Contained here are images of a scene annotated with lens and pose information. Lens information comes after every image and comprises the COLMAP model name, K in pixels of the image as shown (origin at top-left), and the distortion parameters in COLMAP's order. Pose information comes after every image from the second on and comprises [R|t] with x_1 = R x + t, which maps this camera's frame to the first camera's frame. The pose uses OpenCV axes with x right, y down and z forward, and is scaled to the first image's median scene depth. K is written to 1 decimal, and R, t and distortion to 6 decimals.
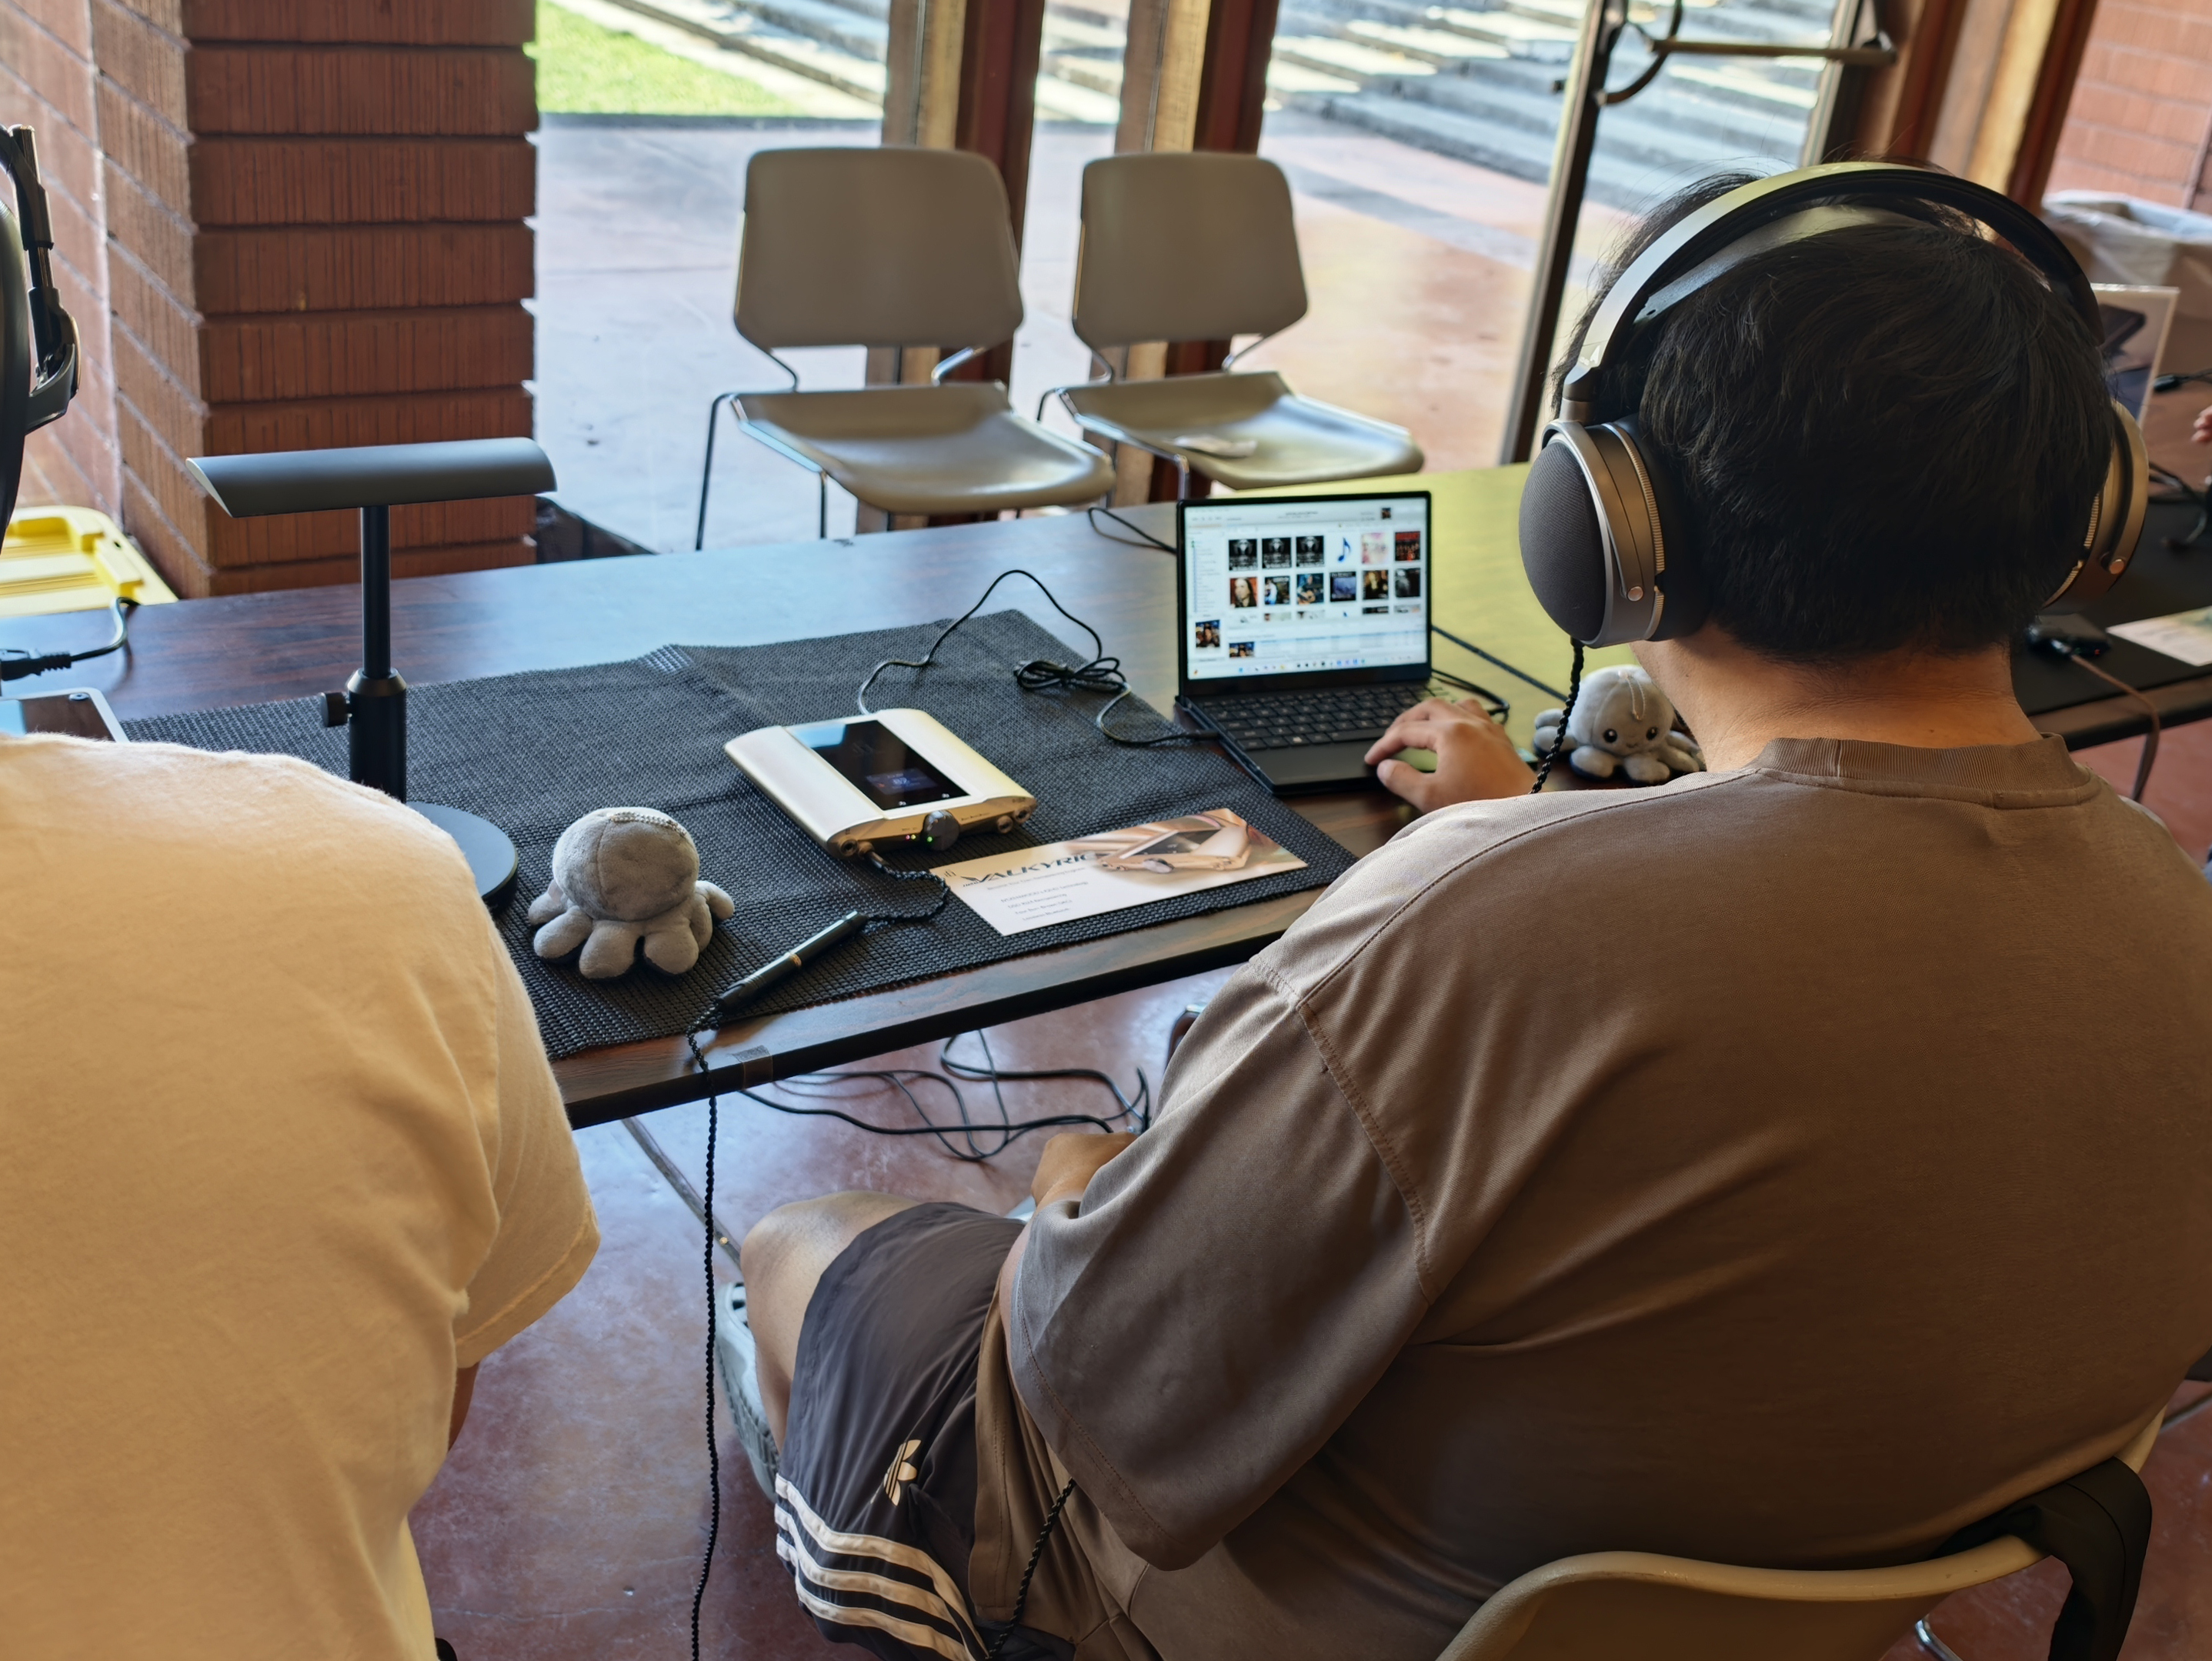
lens RADIAL K [[2232.8, 0, 1111.9], [0, 2232.8, 812.1], [0, 0, 1]] dist [0.057381, -0.117868]
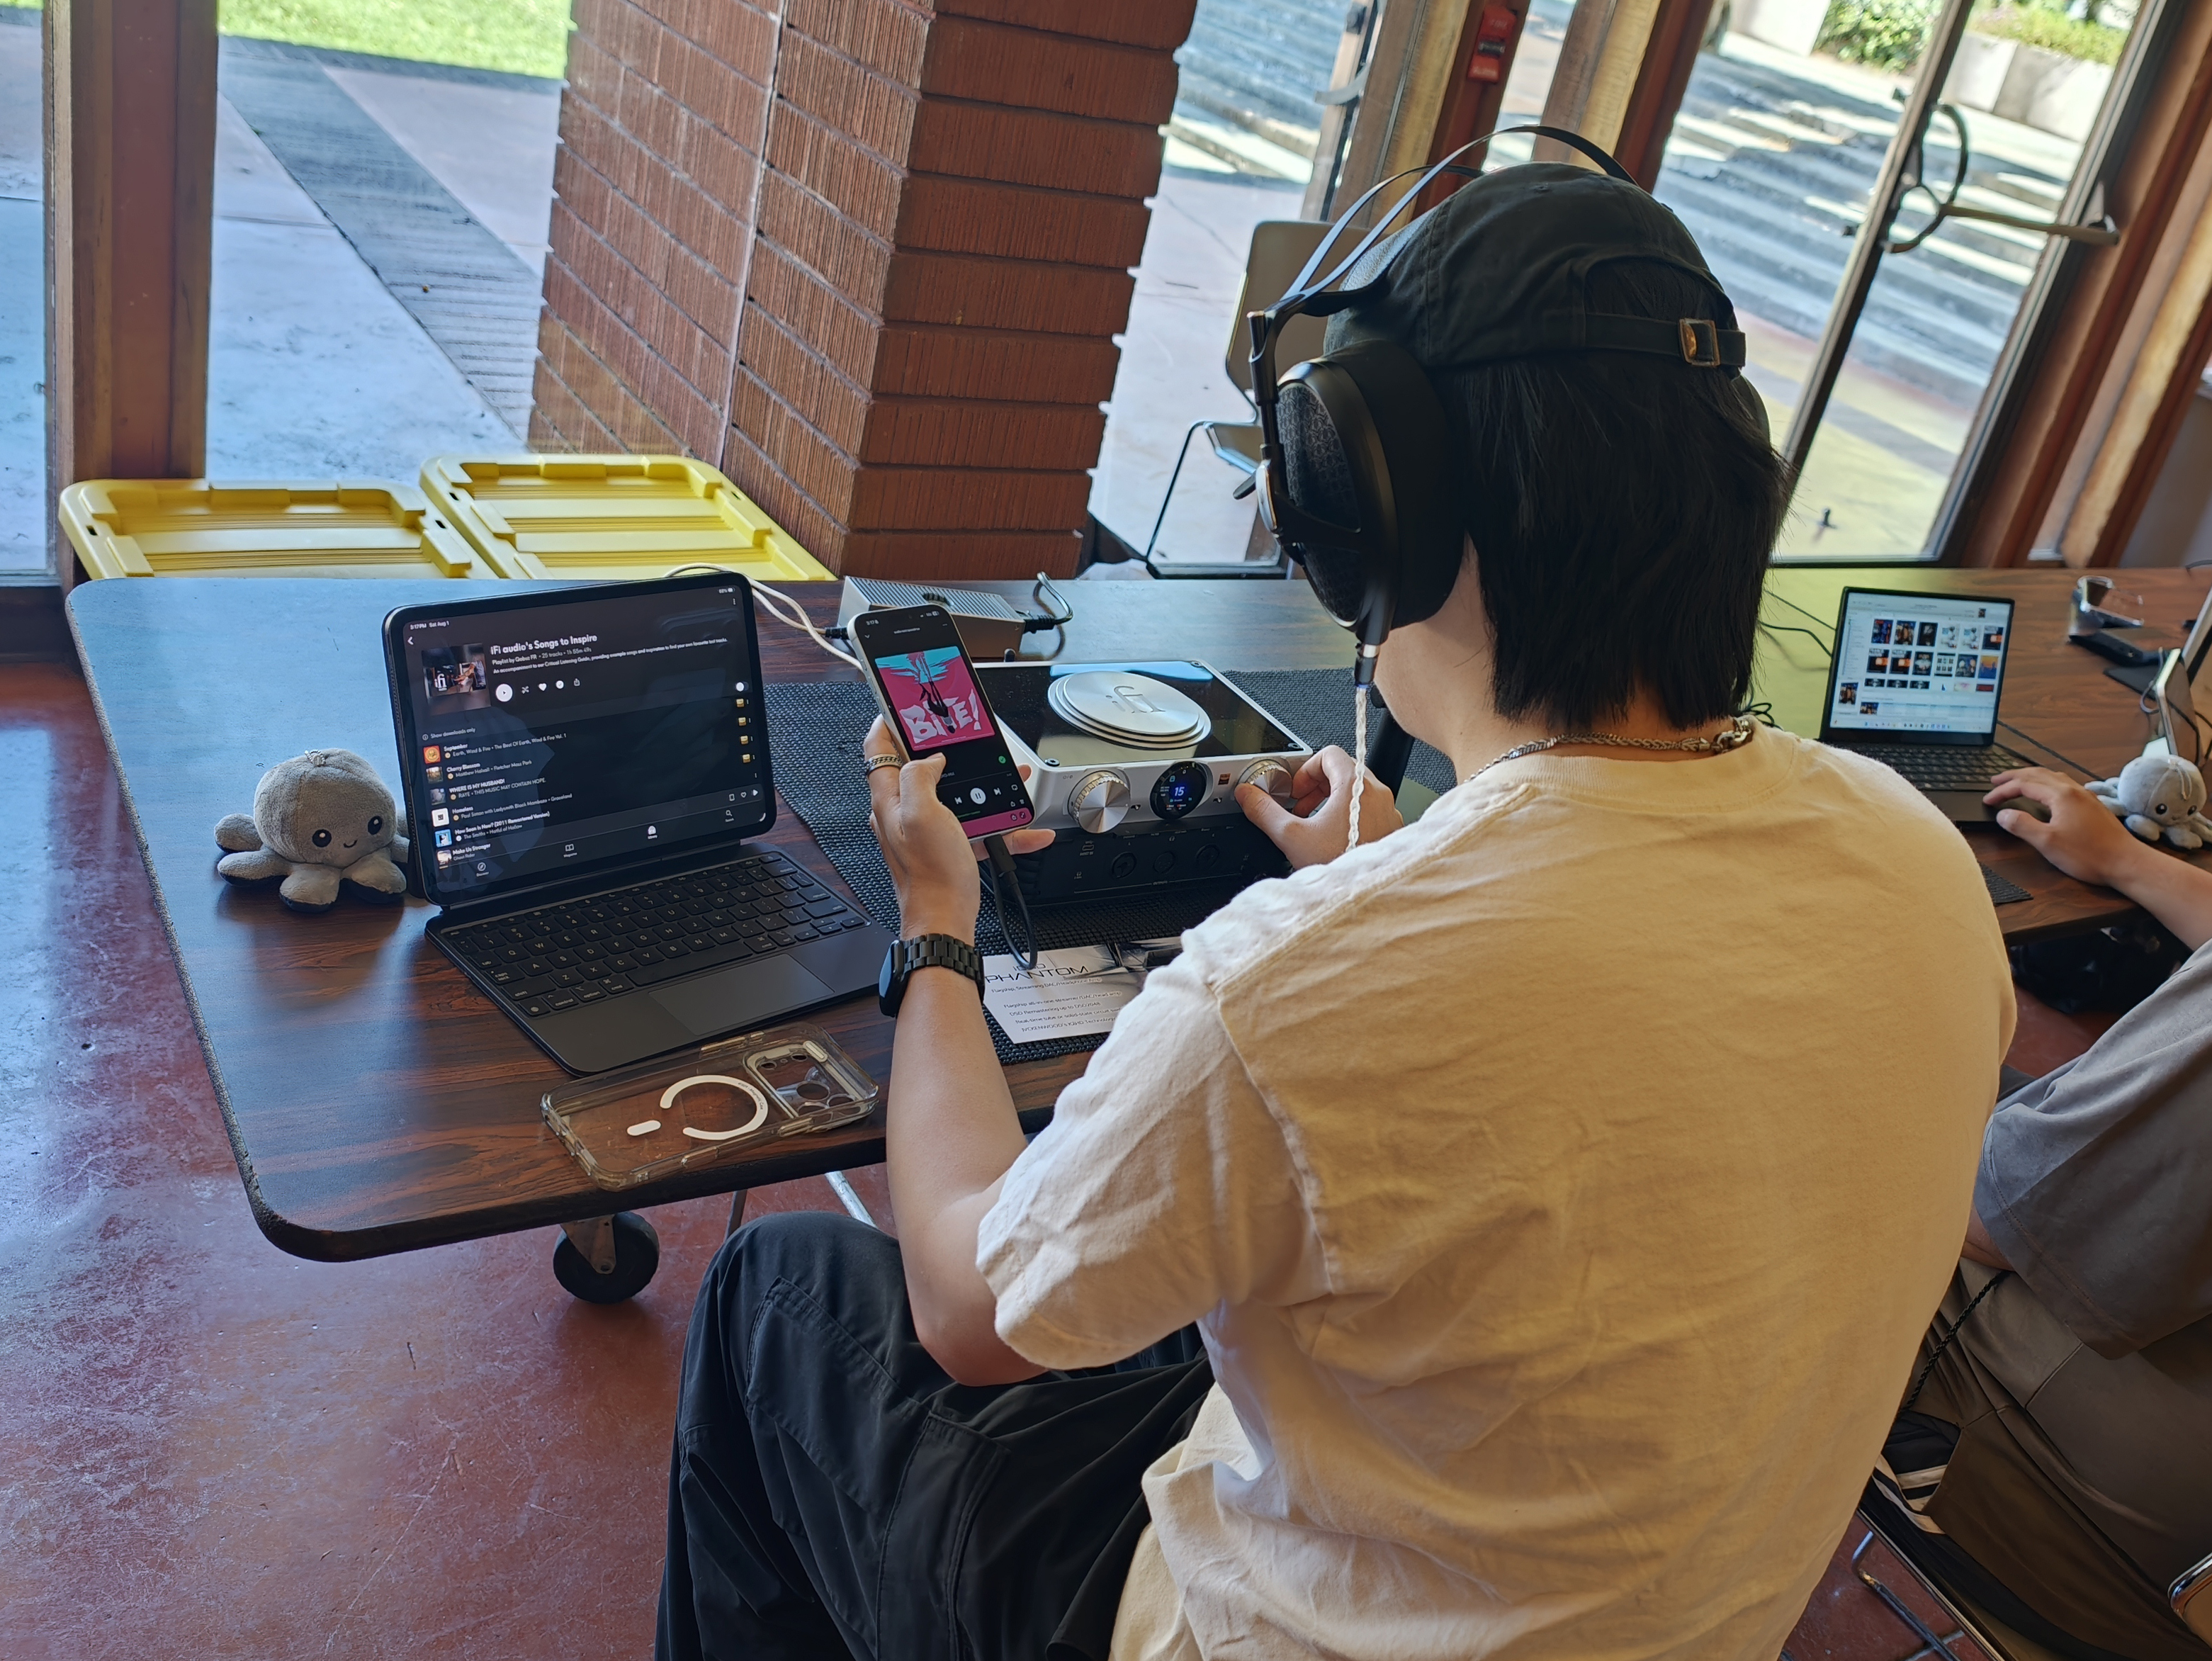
lens RADIAL K [[2049.4, 0, 1237.4], [0, 2049.4, 796.4], [0, 0, 1]] dist [0.150258, -0.404209]
pose [[0.992637, 0.110481, 0.049648, -0.237600], [-0.110373, 0.993878, -0.004930, 0.015094], [-0.049888, -0.000586, 0.998755, -0.104373]]
